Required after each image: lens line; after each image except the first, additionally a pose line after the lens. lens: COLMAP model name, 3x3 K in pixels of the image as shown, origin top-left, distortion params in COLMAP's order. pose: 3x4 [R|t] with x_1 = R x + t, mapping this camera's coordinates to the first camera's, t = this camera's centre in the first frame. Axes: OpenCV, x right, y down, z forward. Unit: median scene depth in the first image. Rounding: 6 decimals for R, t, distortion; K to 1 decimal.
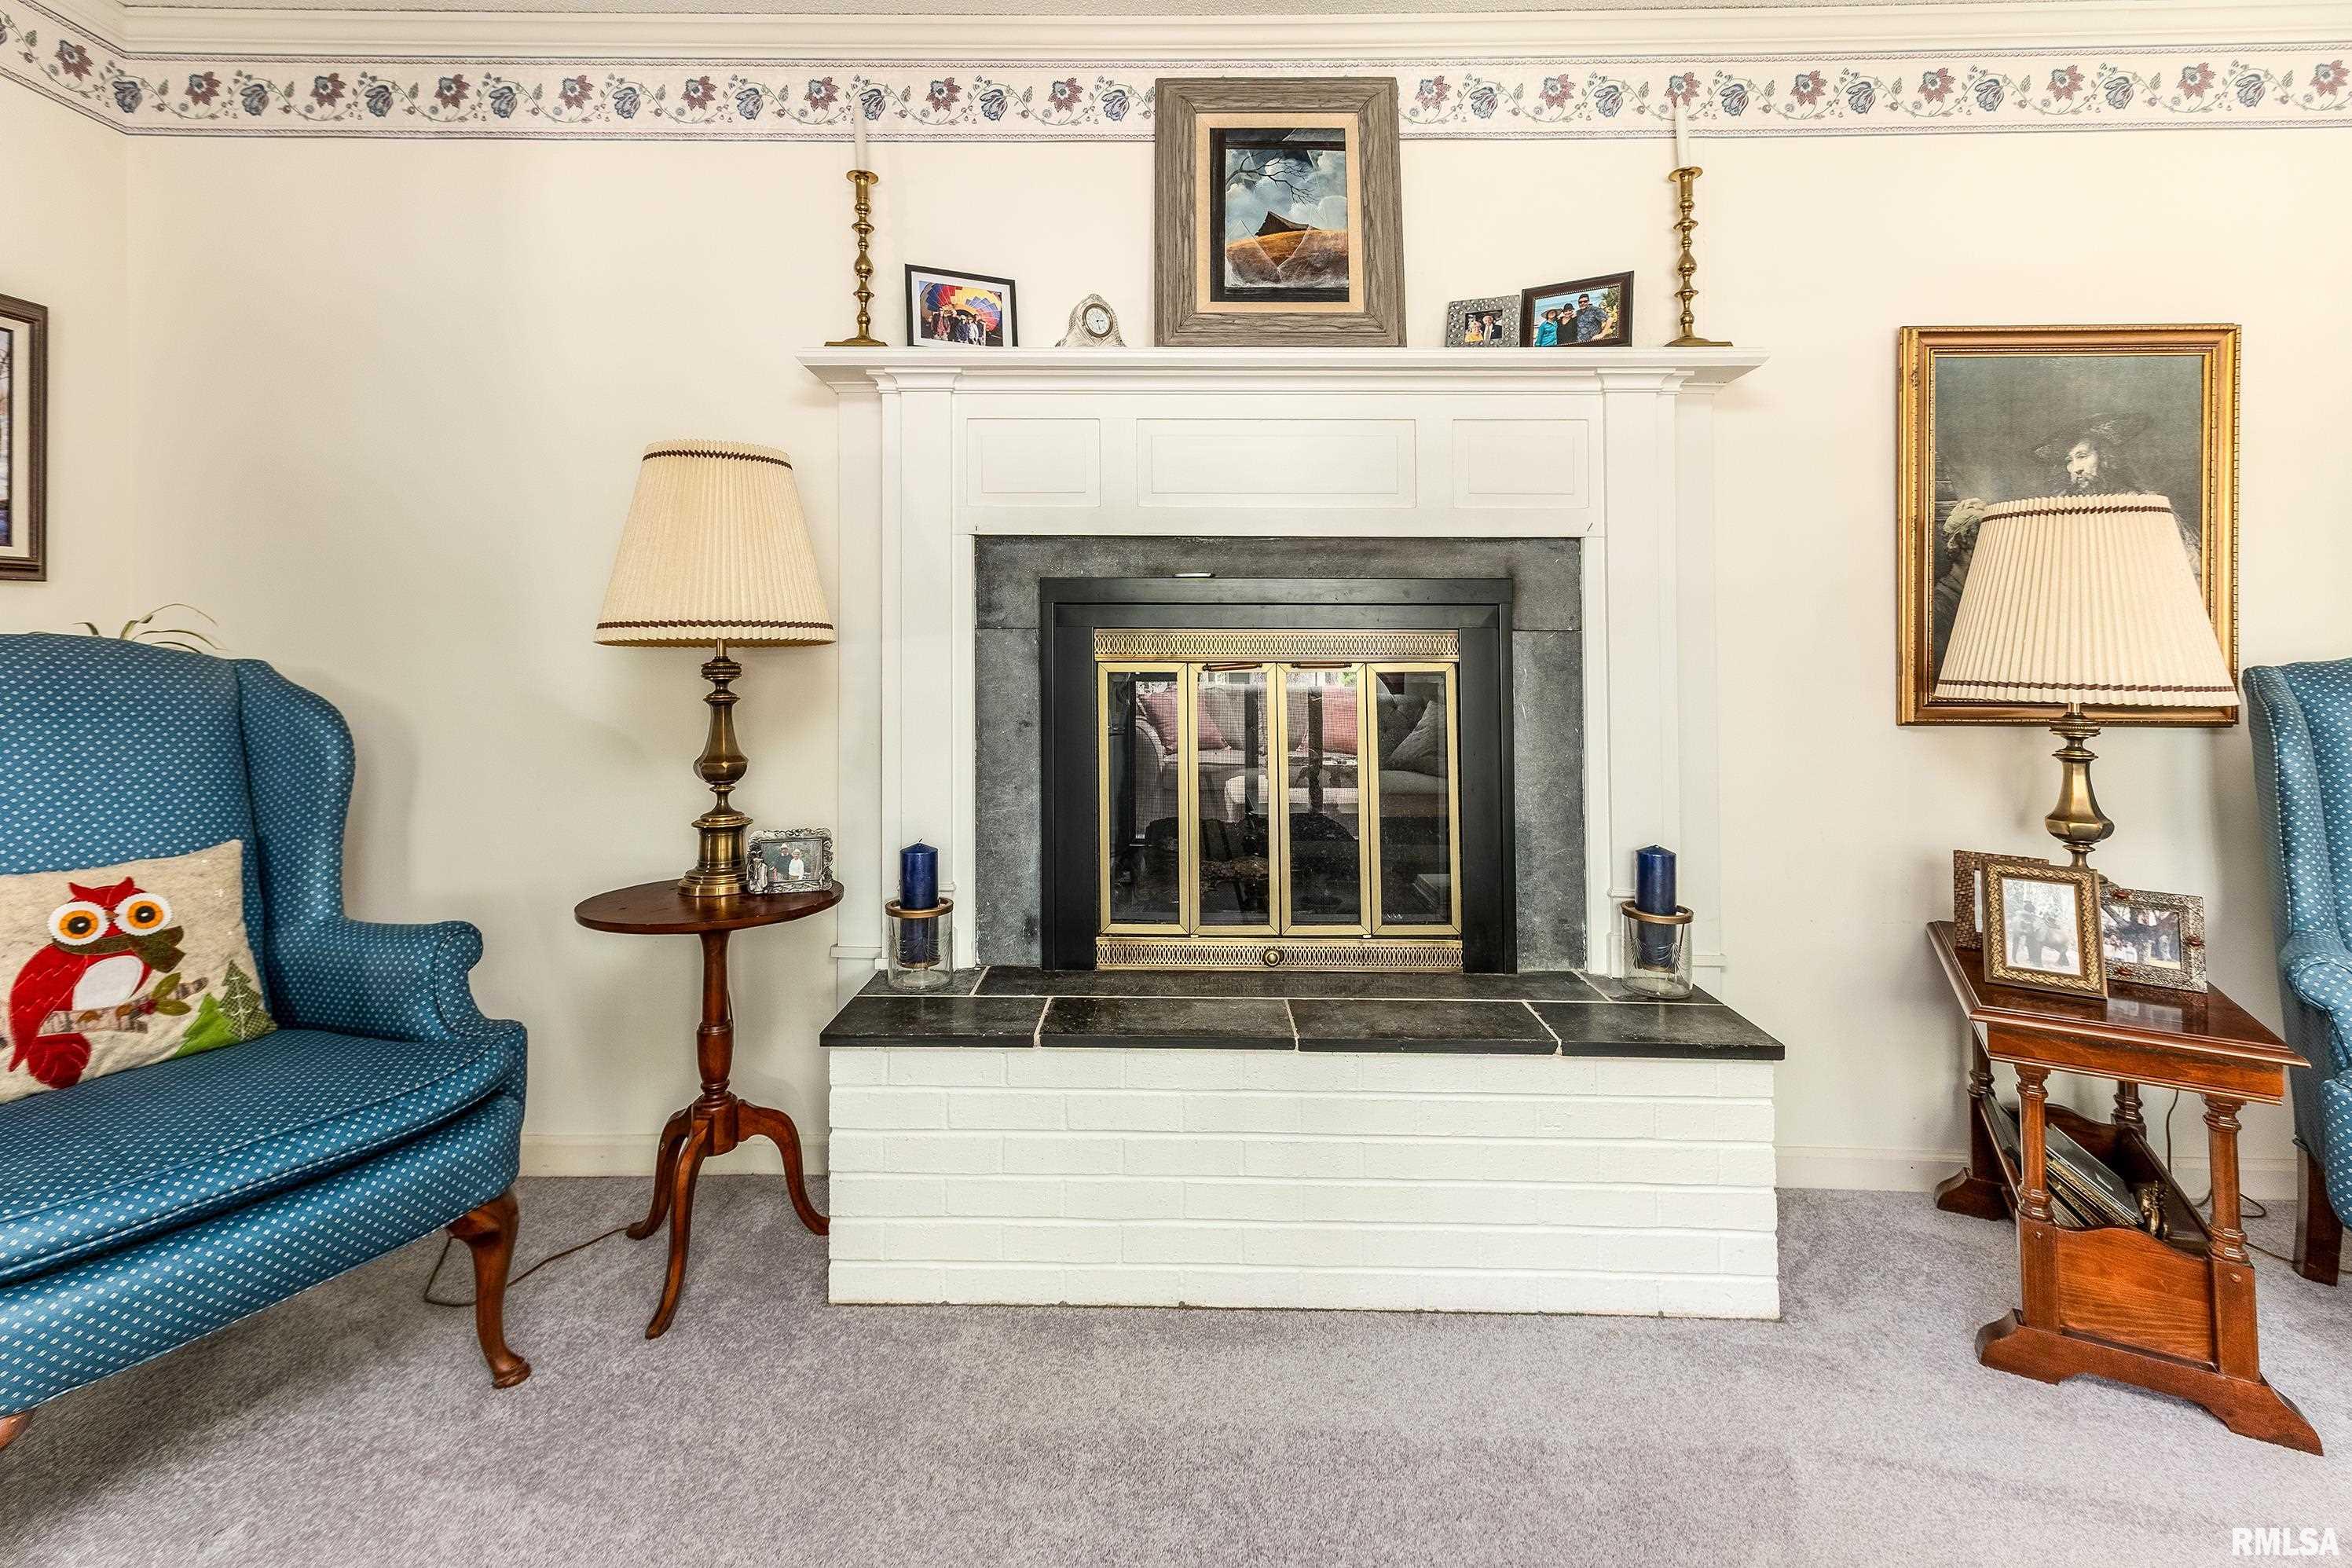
lens RADIAL K [[1097.6, 0, 1182.8], [0, 1097.6, 651.2], [0, 0, 1]] dist [0.000172, -0.000017]
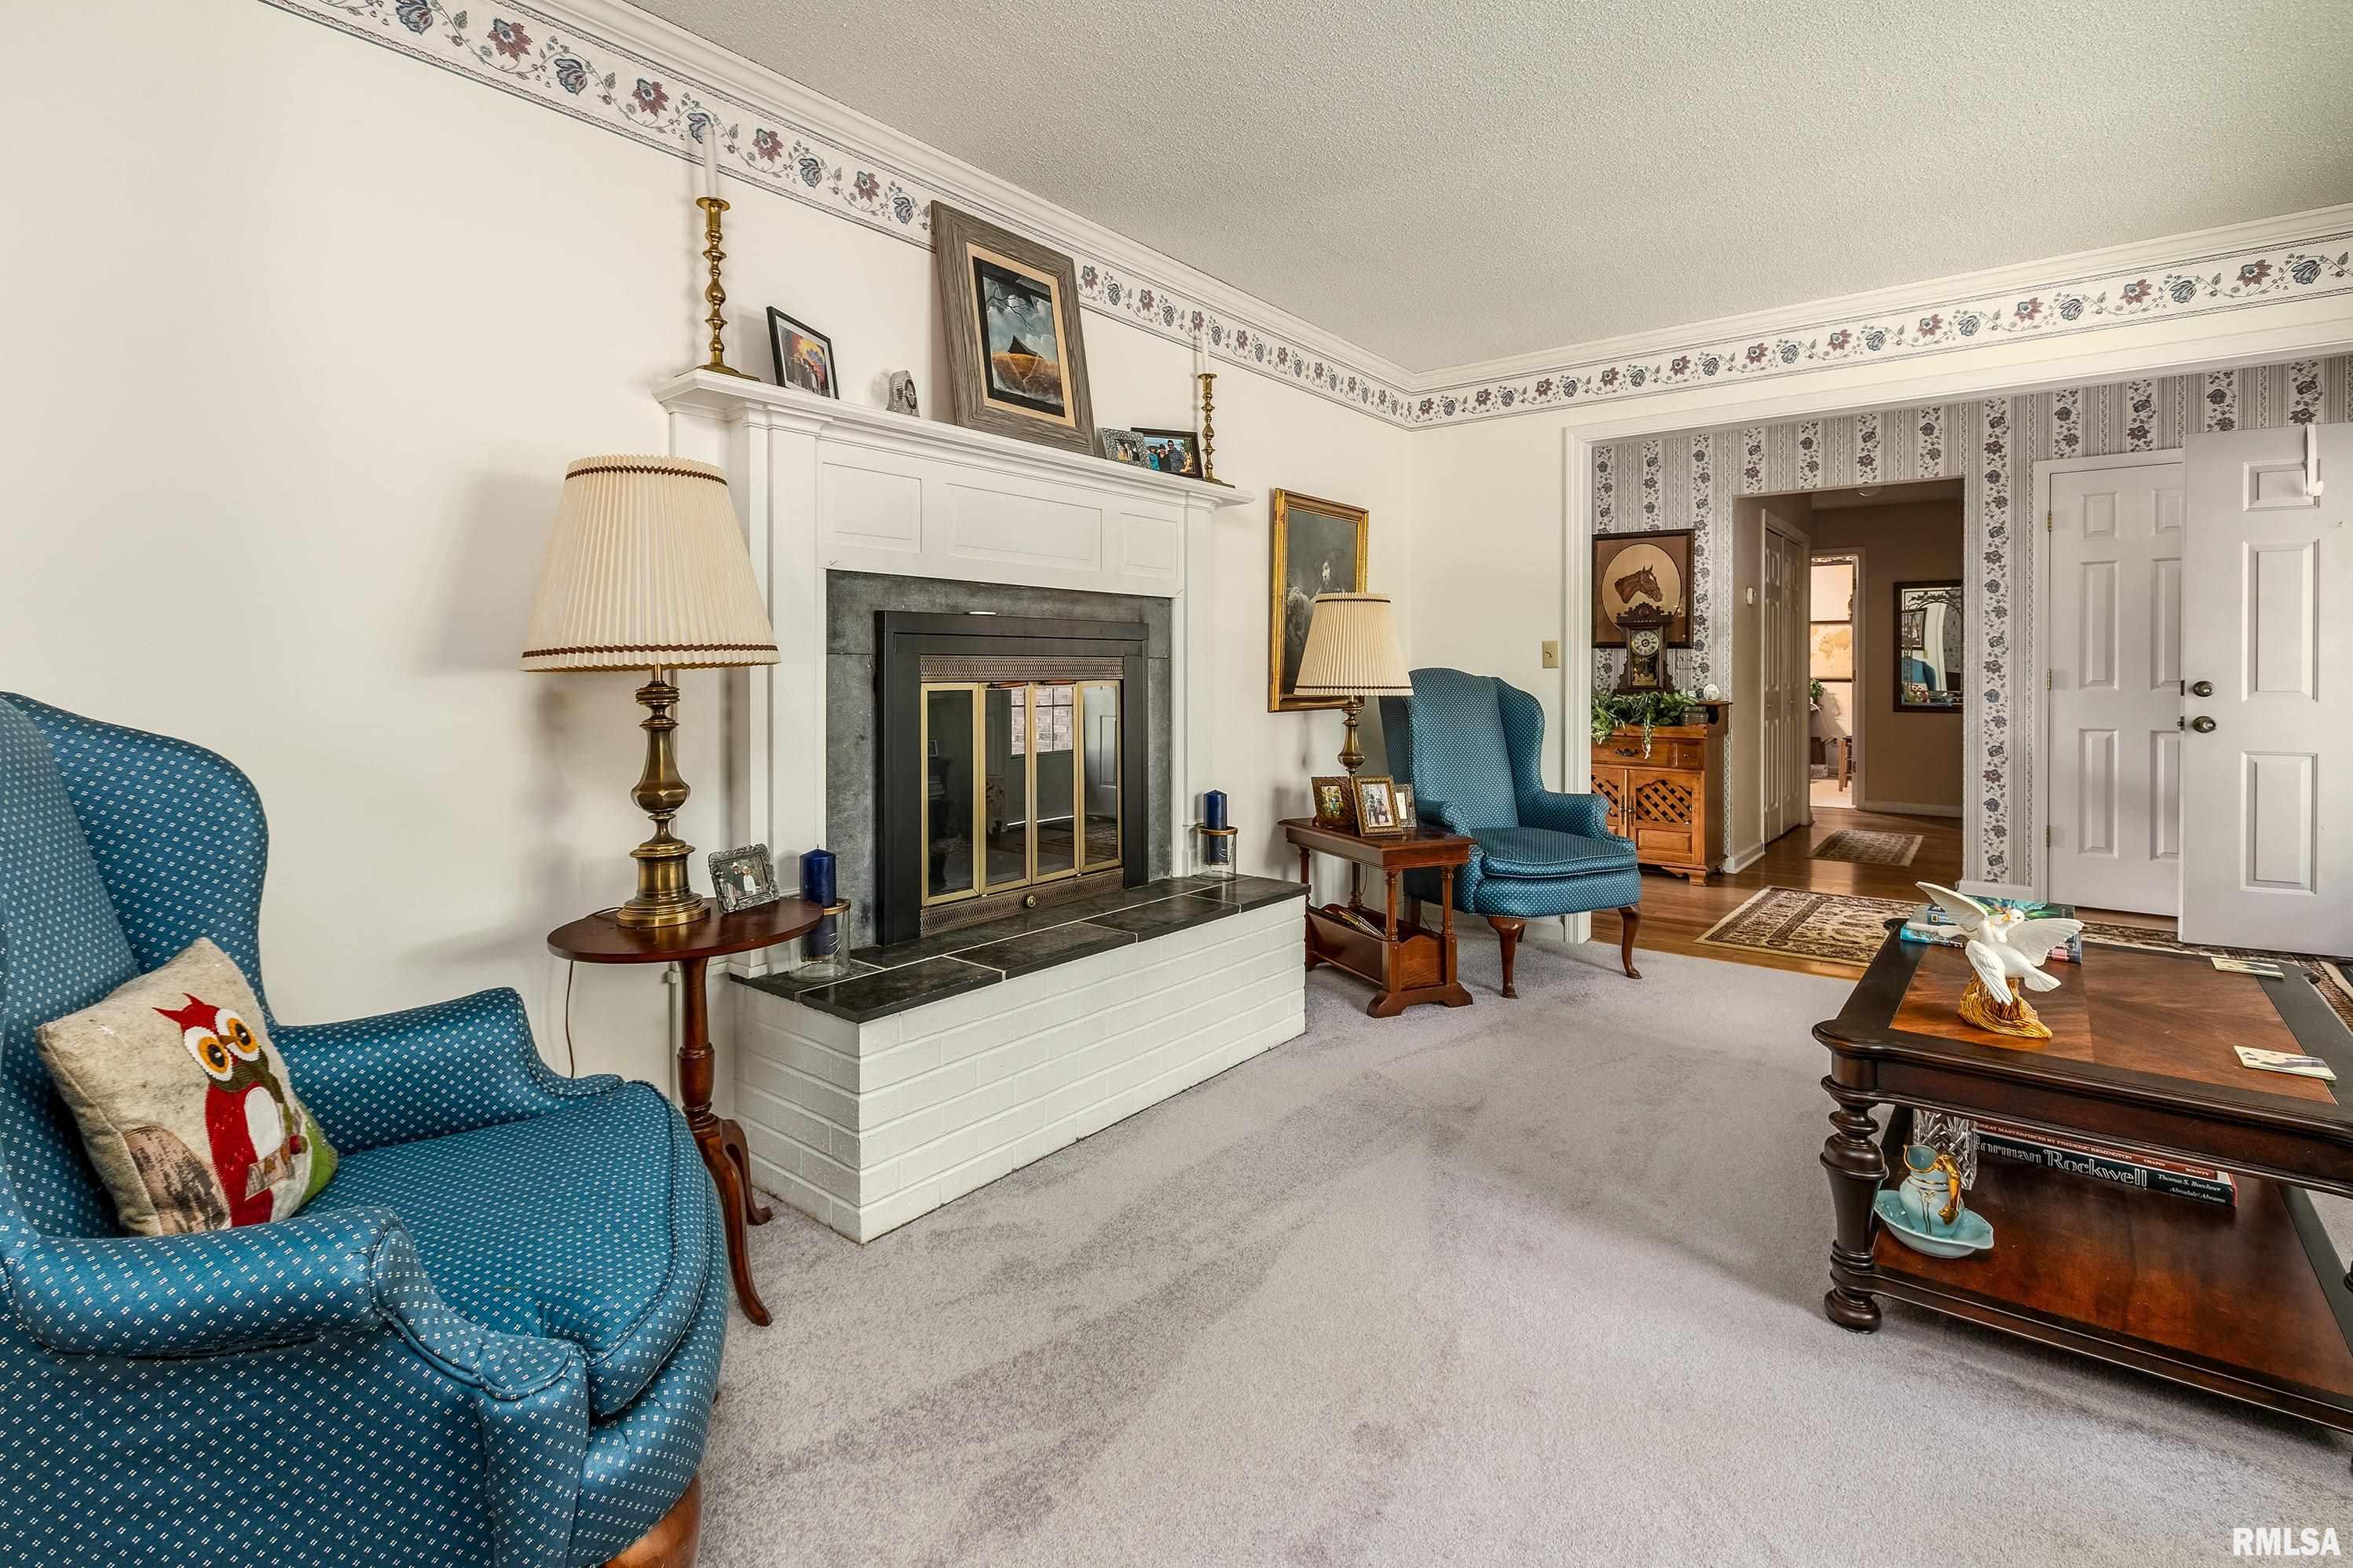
lens RADIAL K [[1097.9, 0, 1224.3], [0, 1097.9, 687.1], [0, 0, 1]] dist [0.000172, -0.000017]
pose [[0.590351, -0.016687, 0.806974, -0.842137], [0.002076, 0.999814, 0.019156, -0.007073], [-0.807144, -0.009634, 0.590276, 0.022423]]
